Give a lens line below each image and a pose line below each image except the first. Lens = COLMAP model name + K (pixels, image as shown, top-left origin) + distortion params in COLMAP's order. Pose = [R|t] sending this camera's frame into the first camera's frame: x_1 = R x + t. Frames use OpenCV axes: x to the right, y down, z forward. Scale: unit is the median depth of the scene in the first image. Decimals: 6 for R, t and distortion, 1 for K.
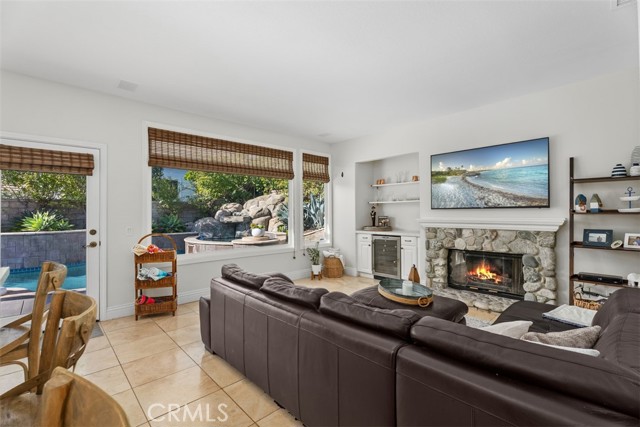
lens RADIAL K [[285.7, 0, 313.3], [0, 285.7, 210.8], [0, 0, 1]] dist [0.003641, -0.001872]
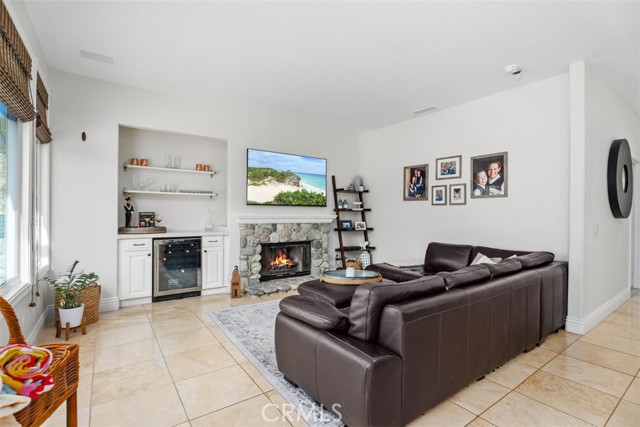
lens RADIAL K [[314.5, 0, 315.7], [0, 314.5, 213.4], [0, 0, 1]] dist [-0.013179, 0.000271]
pose [[0.116639, 0.006549, 0.993153, -0.653960], [-0.017907, 0.999830, -0.004490, 0.025922], [-0.993013, -0.017261, 0.116737, 0.704819]]
